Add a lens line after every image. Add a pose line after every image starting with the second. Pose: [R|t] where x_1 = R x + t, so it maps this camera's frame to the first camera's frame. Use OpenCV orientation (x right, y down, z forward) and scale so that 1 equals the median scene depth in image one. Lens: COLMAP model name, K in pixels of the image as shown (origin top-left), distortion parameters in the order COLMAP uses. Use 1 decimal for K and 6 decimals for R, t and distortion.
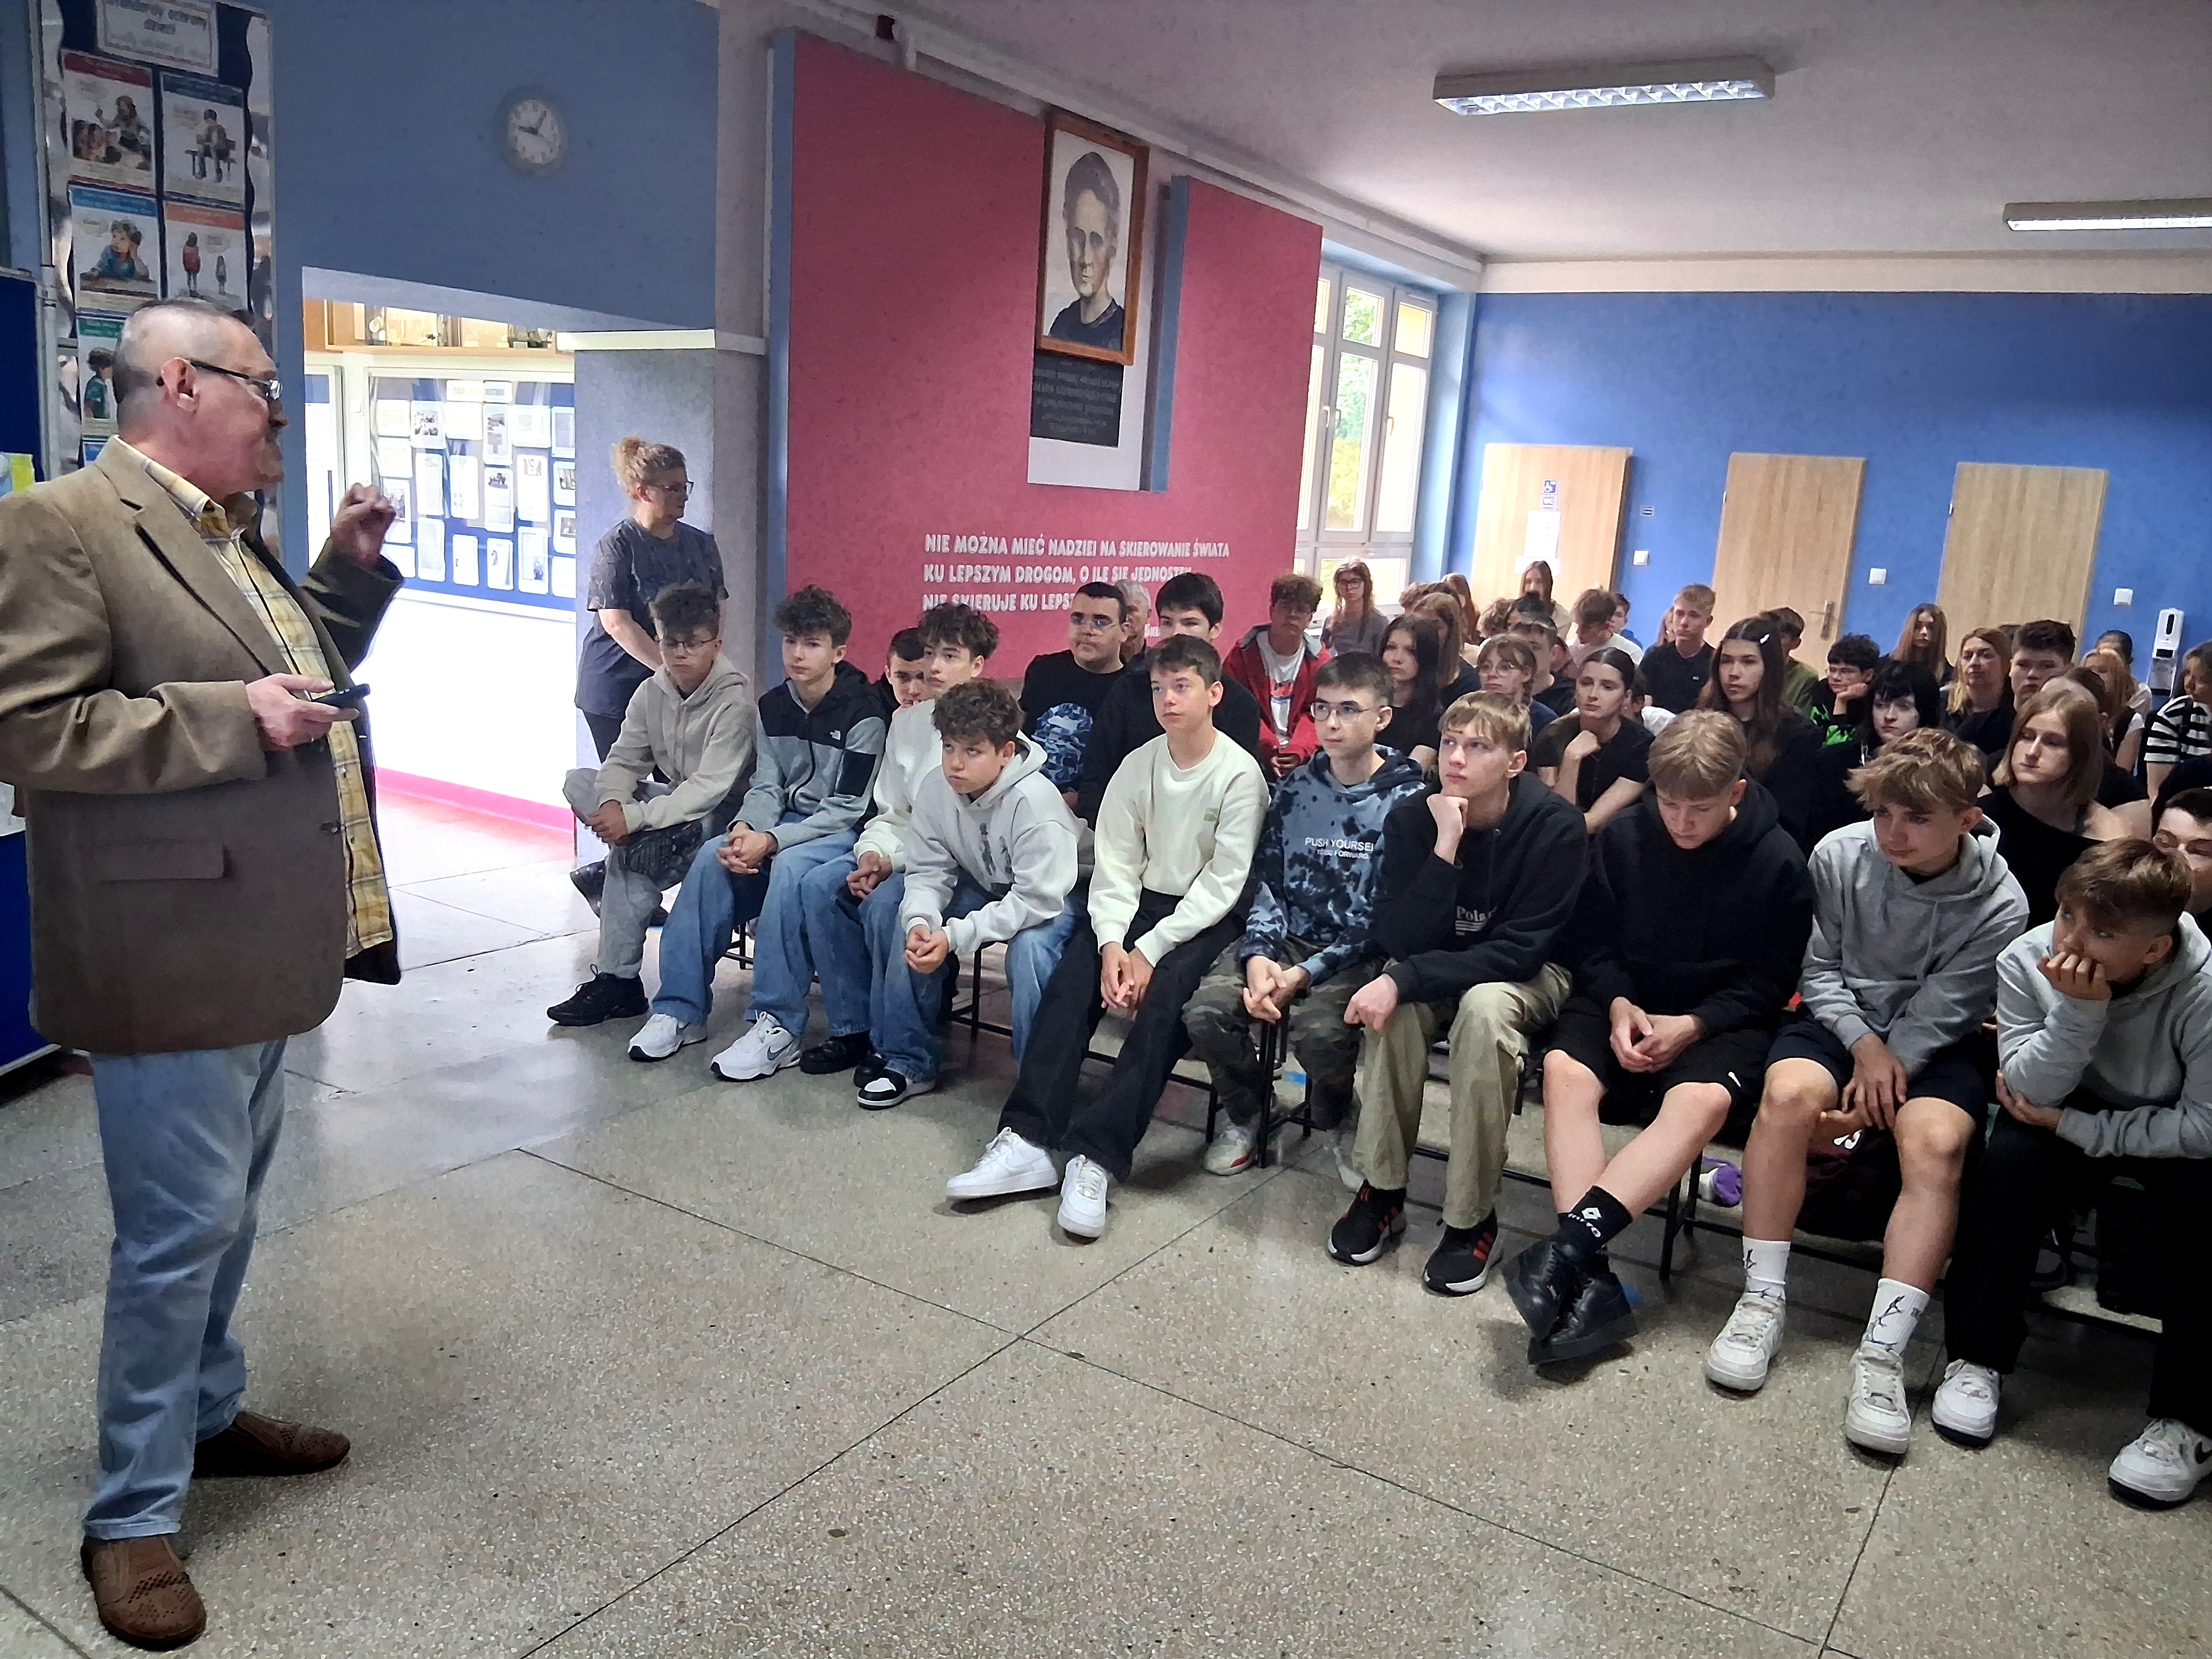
lens RADIAL K [[1702.8, 0, 1100.0], [0, 1702.8, 825.6], [0, 0, 1]] dist [0.088524, -0.151741]
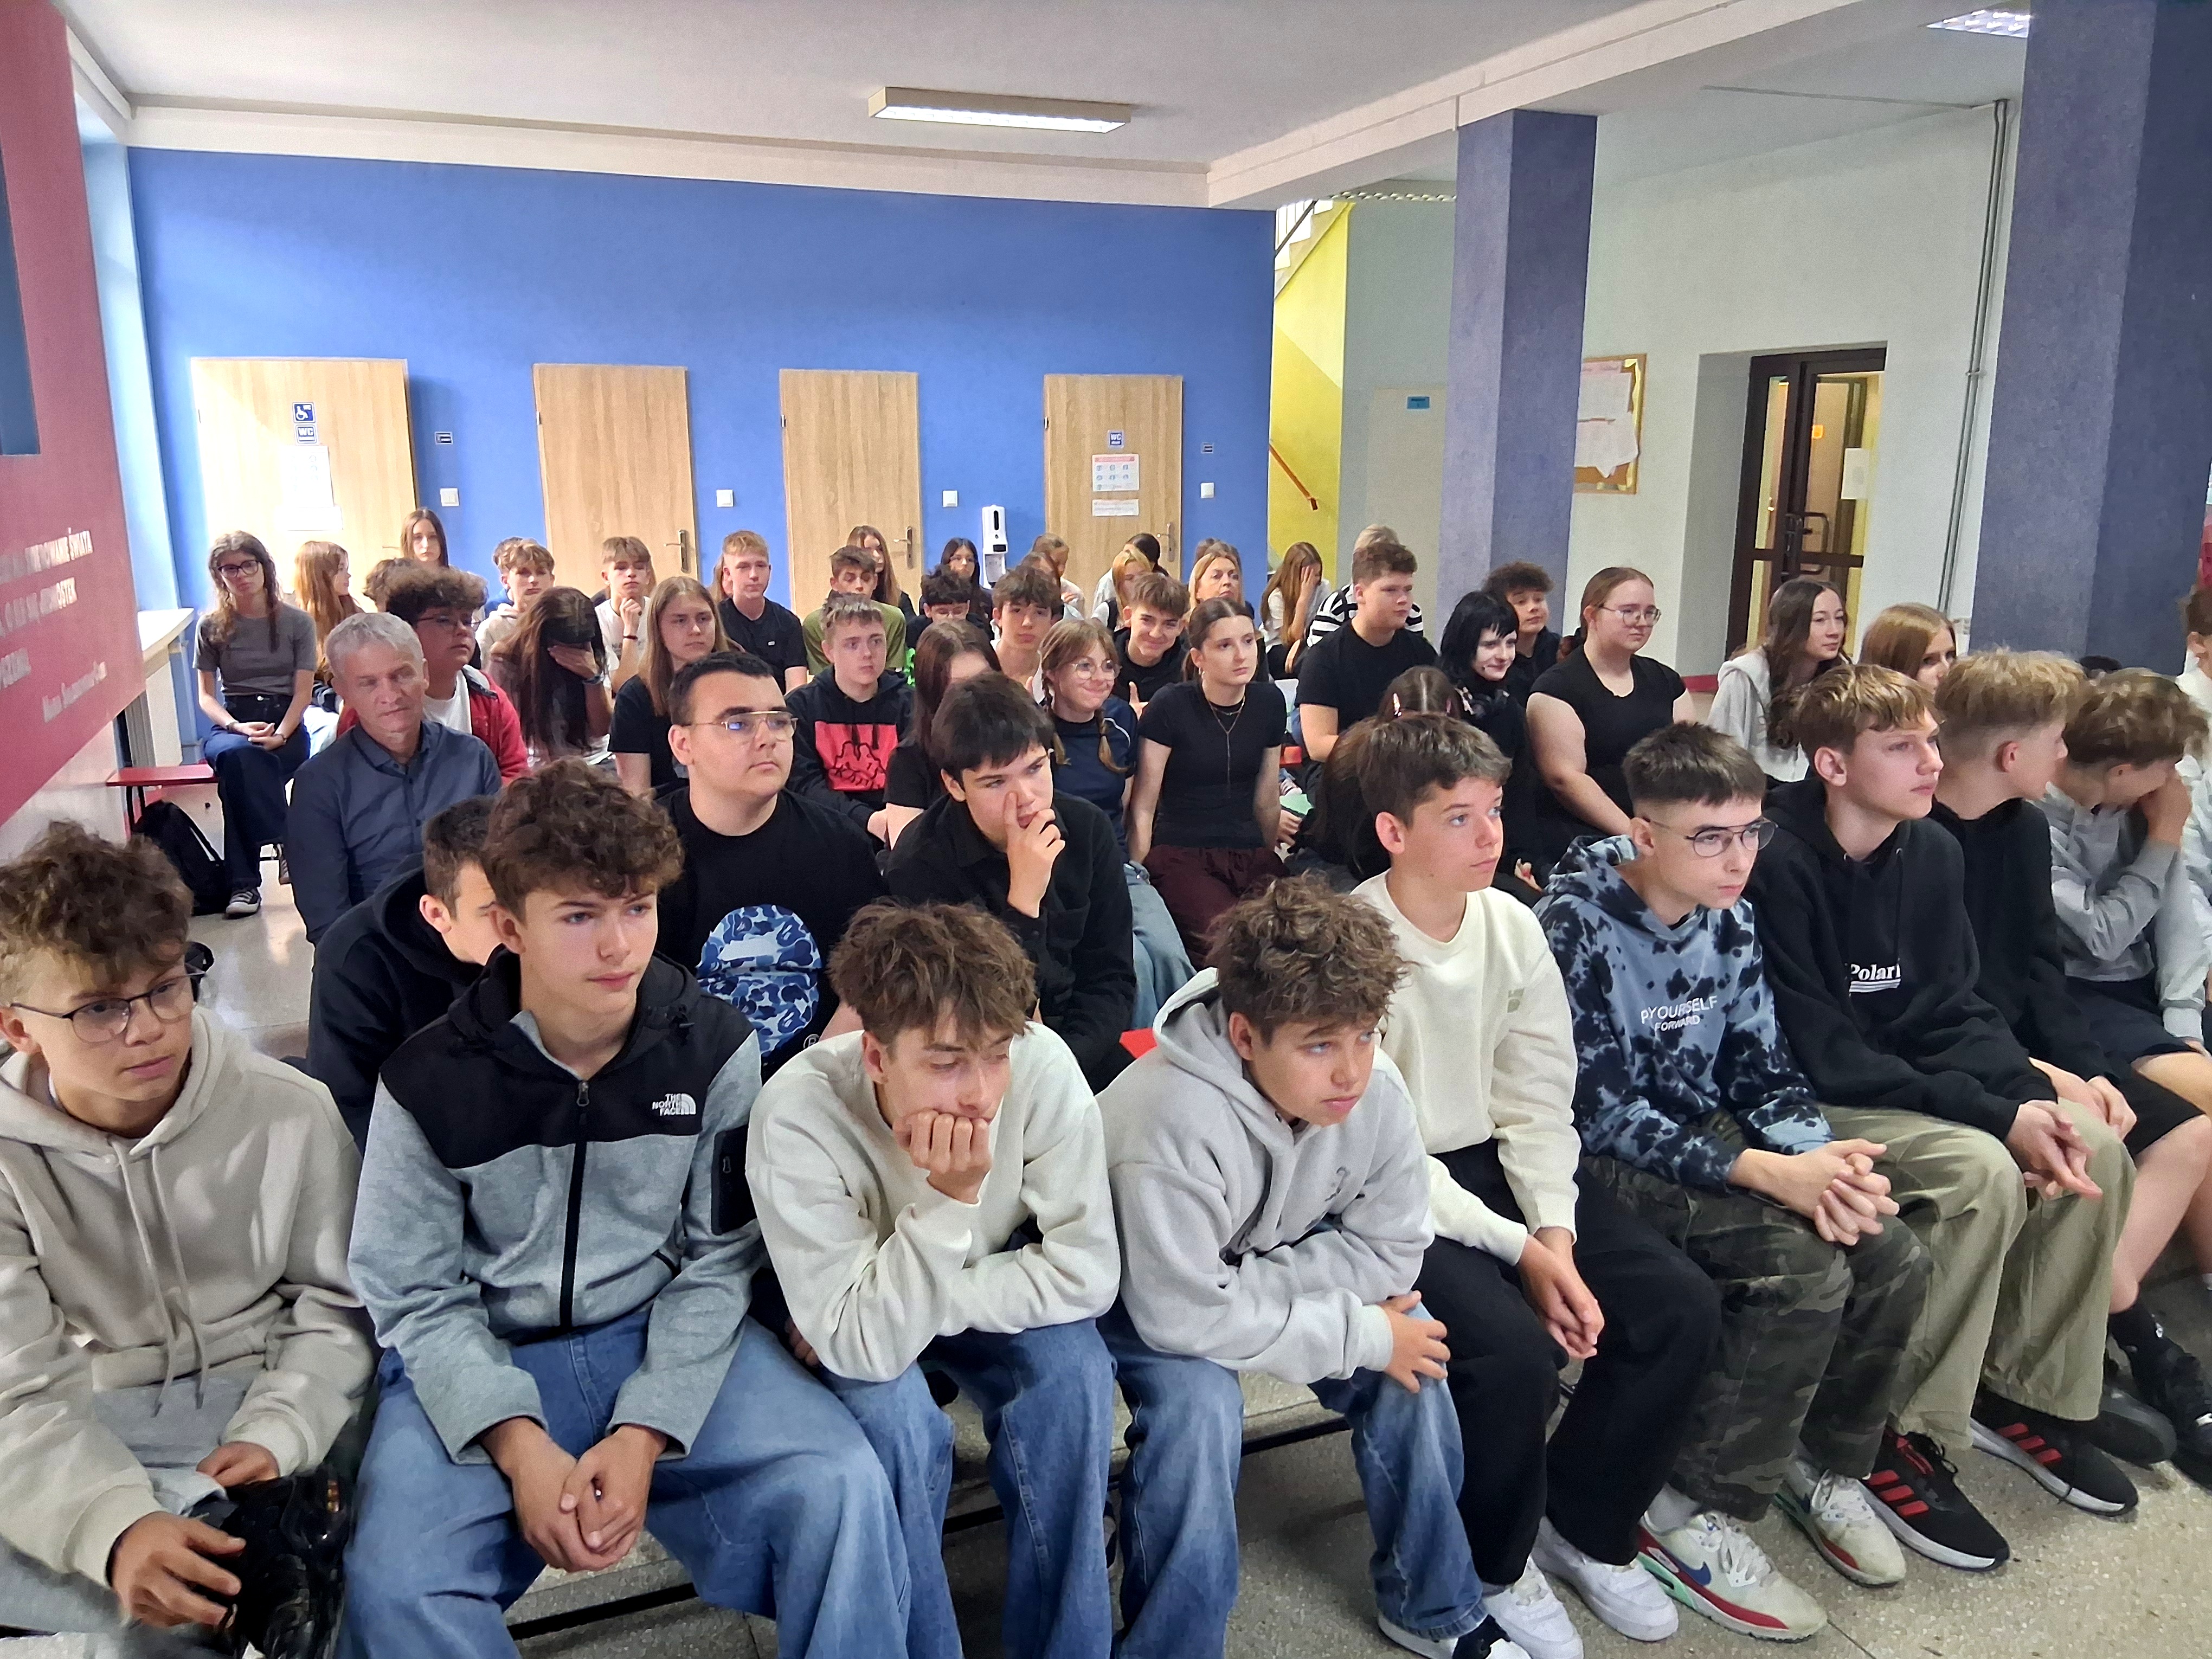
lens RADIAL K [[1702.8, 0, 1096.9], [0, 1702.8, 841.6], [0, 0, 1]] dist [0.088524, -0.151741]
pose [[0.605502, -0.236015, 0.760042, -0.183488], [0.184136, 0.970647, 0.154719, -0.075413], [-0.774249, 0.046269, 0.631188, 0.292003]]
